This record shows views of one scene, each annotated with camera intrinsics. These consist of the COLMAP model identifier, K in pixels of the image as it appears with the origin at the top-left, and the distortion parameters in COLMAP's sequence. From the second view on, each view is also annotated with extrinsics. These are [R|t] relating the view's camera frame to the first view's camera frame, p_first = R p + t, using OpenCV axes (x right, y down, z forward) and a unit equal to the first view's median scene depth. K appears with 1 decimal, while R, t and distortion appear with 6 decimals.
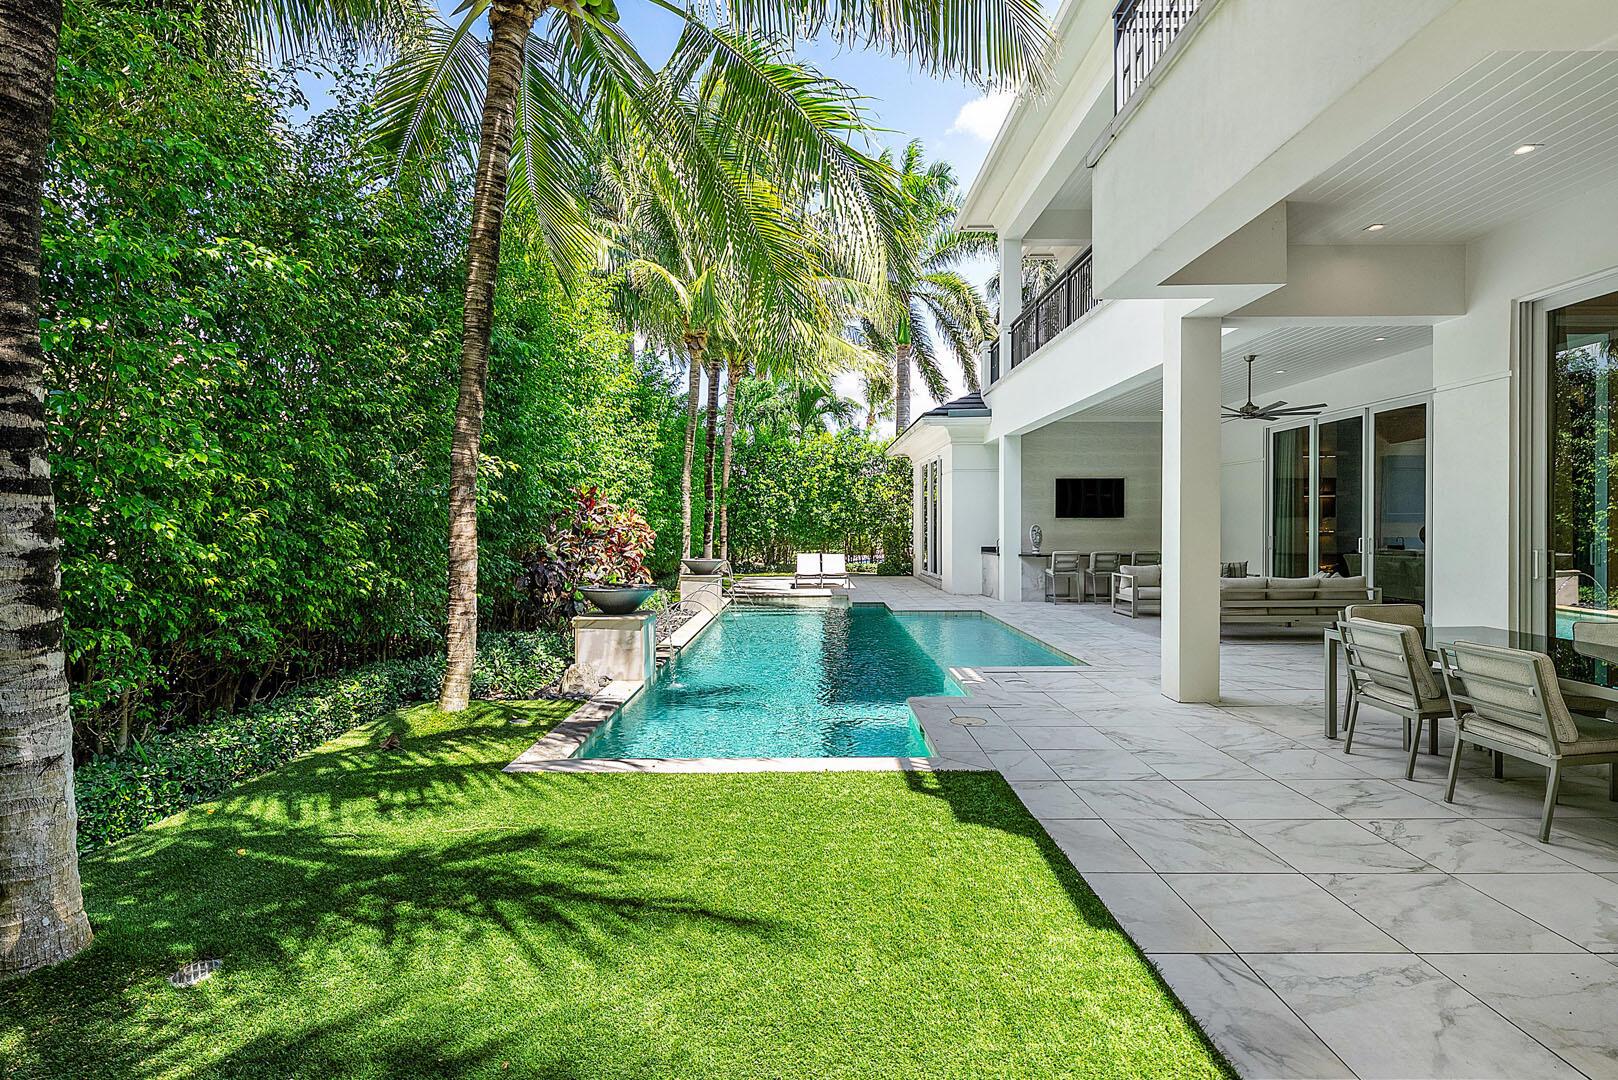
lens RADIAL K [[795.4, 0, 809.0], [0, 795.4, 540.0], [0, 0, 1]] dist [-0.000552, -0.000078]
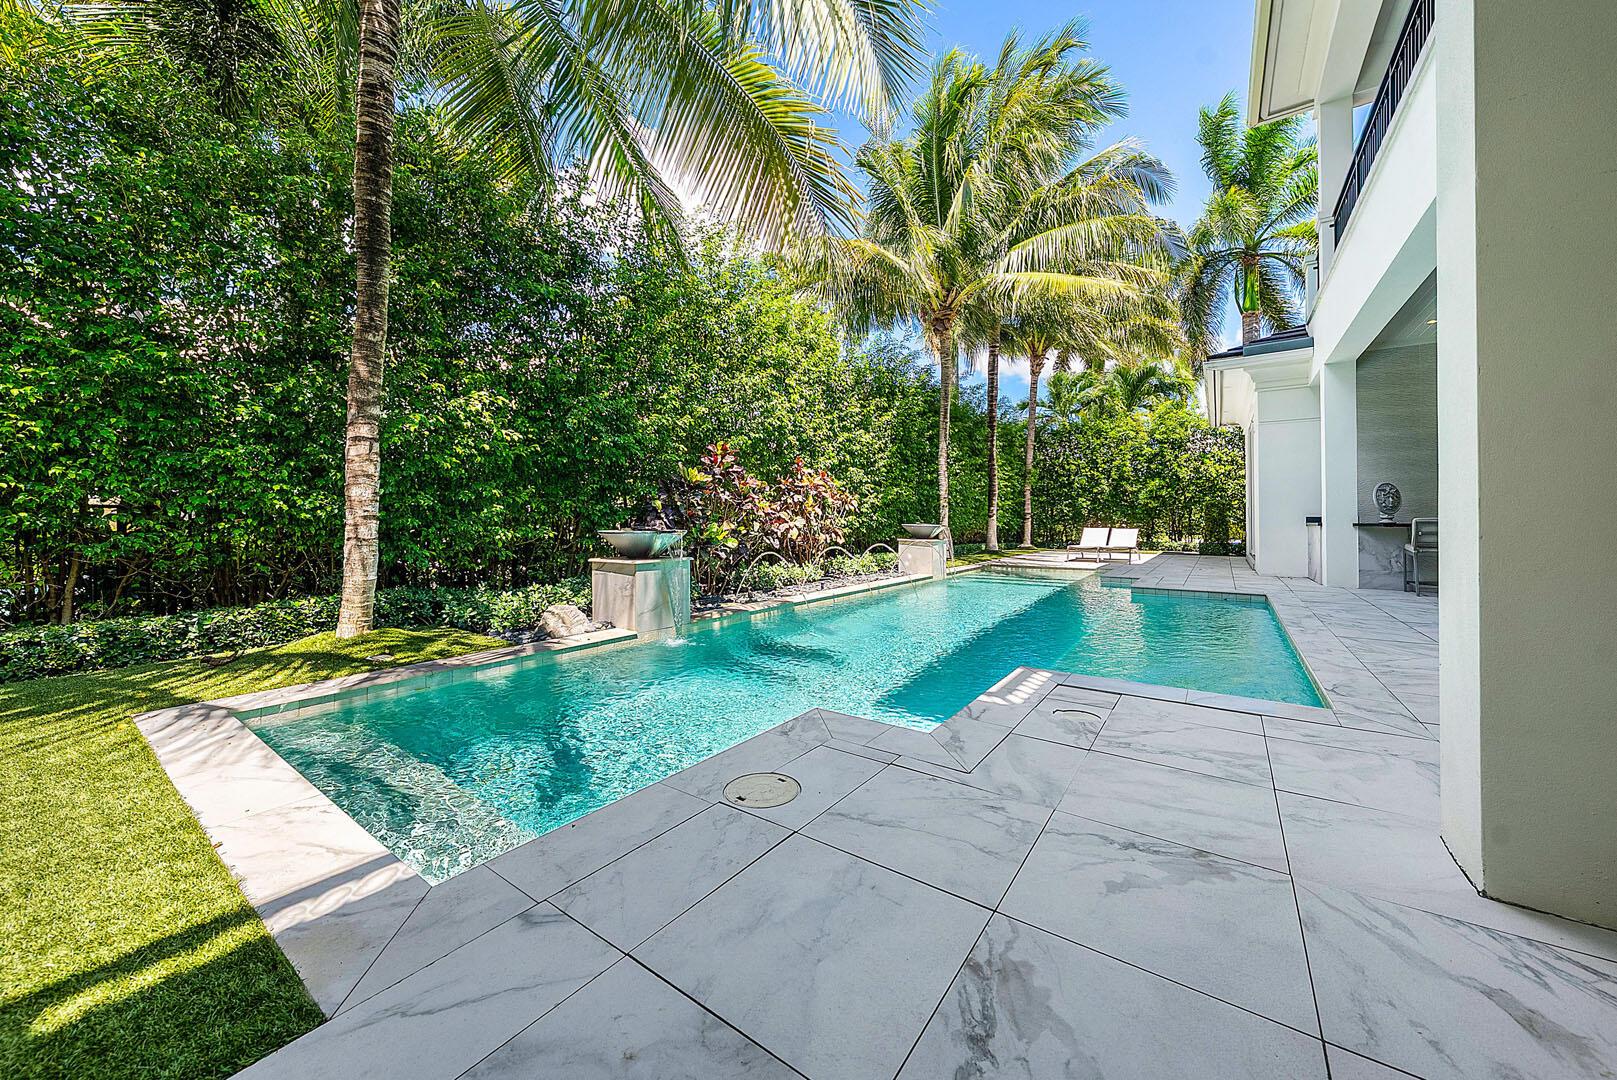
lens RADIAL K [[571.6, 0, 806.4], [0, 571.6, 515.8], [0, 0, 1]] dist [0.000278, 0.000022]
pose [[0.811637, -0.002234, -0.584158, 0.167036], [-0.010965, 0.999758, -0.019058, 0.027042], [0.584059, 0.021874, 0.811416, 0.291027]]
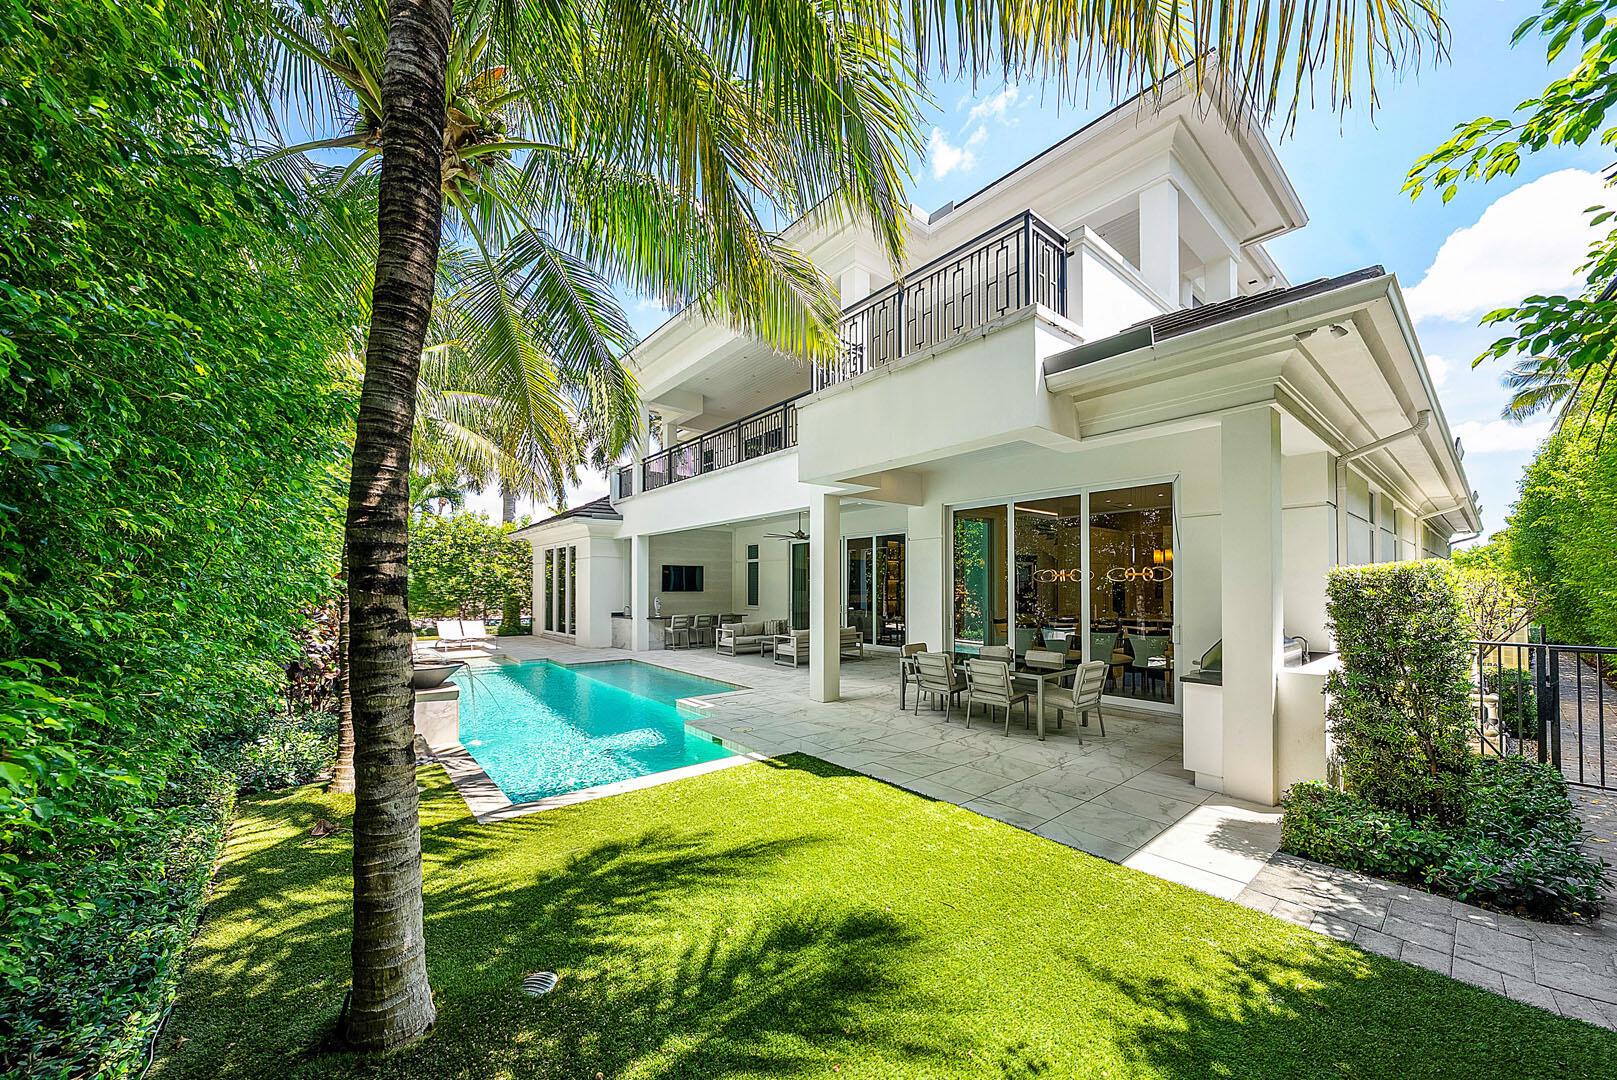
lens RADIAL K [[588.7, 0, 808.0], [0, 588.7, 573.1], [0, 0, 1]] dist [0.000233, -0.000003]
pose [[0.777154, 0.014059, 0.629154, -0.186810], [0.013091, 0.999173, -0.038499, -0.018901], [-0.629175, 0.038156, 0.776327, -0.018130]]
